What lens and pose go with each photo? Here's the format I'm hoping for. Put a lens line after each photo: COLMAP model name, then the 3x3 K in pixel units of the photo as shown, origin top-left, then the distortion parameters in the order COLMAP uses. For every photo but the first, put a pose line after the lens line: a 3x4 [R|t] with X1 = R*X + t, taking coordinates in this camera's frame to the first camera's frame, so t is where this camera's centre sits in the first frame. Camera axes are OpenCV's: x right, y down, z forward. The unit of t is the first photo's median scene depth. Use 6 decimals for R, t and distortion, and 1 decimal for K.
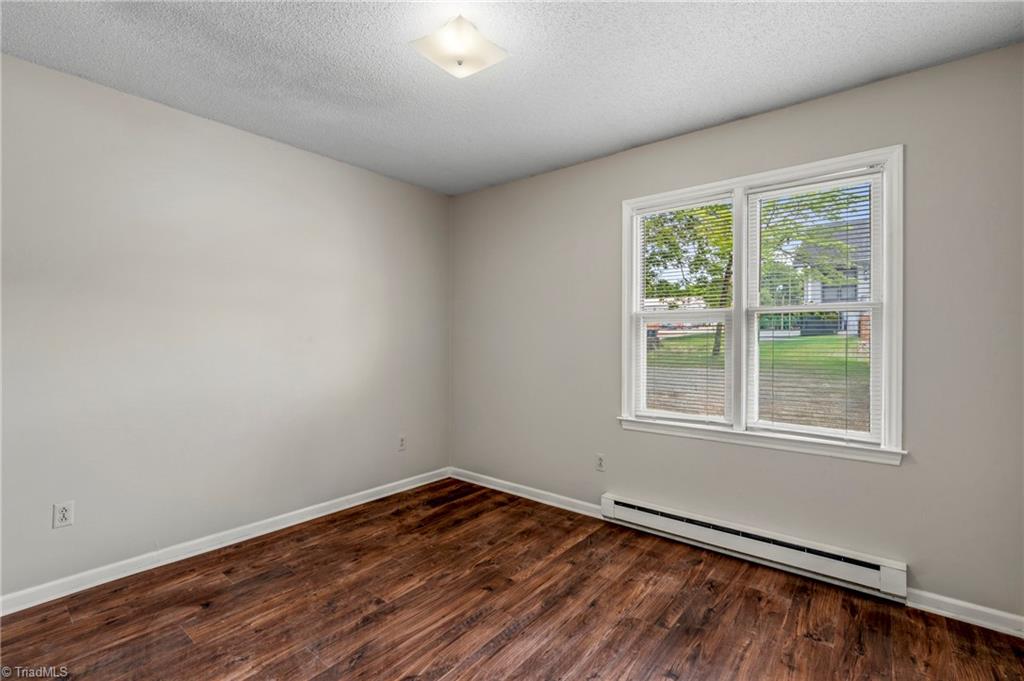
lens RADIAL K [[472.6, 0, 509.6], [0, 472.6, 342.0], [0, 0, 1]] dist [-0.000070, -0.001375]
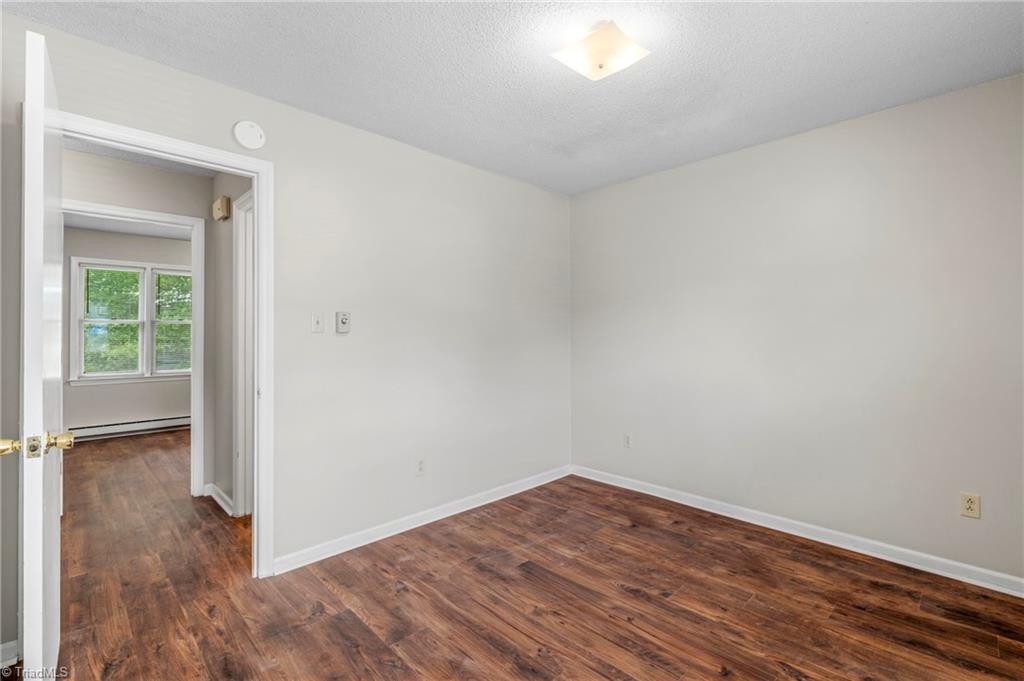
lens RADIAL K [[472.6, 0, 511.7], [0, 472.6, 331.8], [0, 0, 1]] dist [-0.000070, -0.001375]
pose [[-0.129949, -0.007200, -0.991494, 0.702154], [-0.012789, 0.999903, -0.005584, -0.005965], [0.991438, 0.011955, -0.130029, 0.716536]]
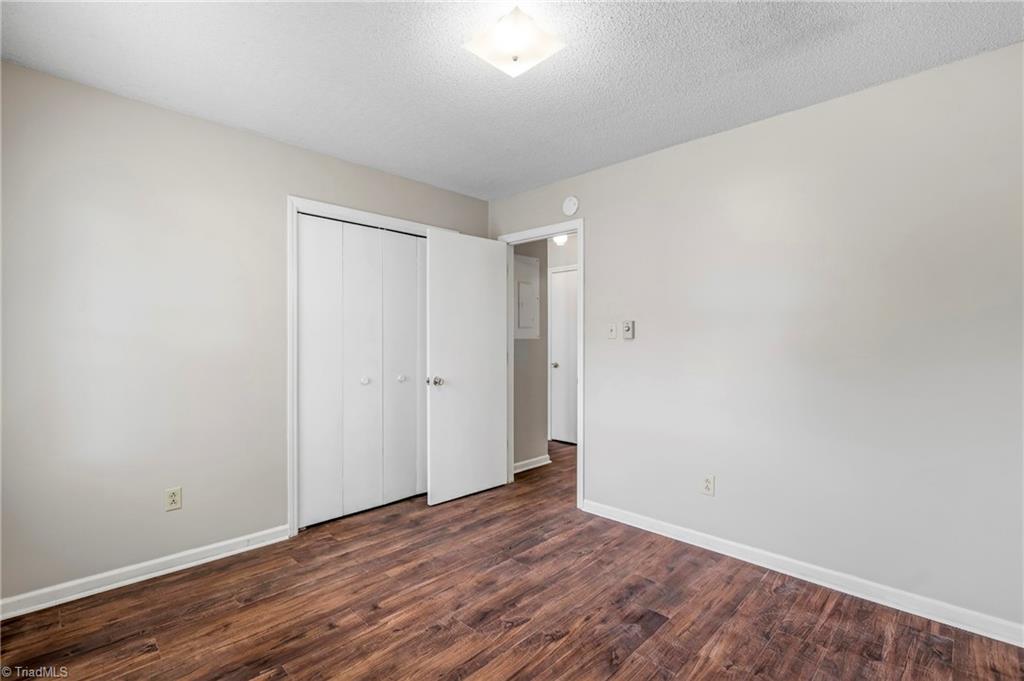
lens RADIAL K [[472.6, 0, 506.7], [0, 472.6, 337.7], [0, 0, 1]] dist [-0.000070, -0.001375]
pose [[-0.992909, -0.007565, 0.118637, -0.158166], [-0.005713, 0.999857, 0.015941, -0.026741], [-0.118741, 0.015150, -0.992810, 1.511158]]
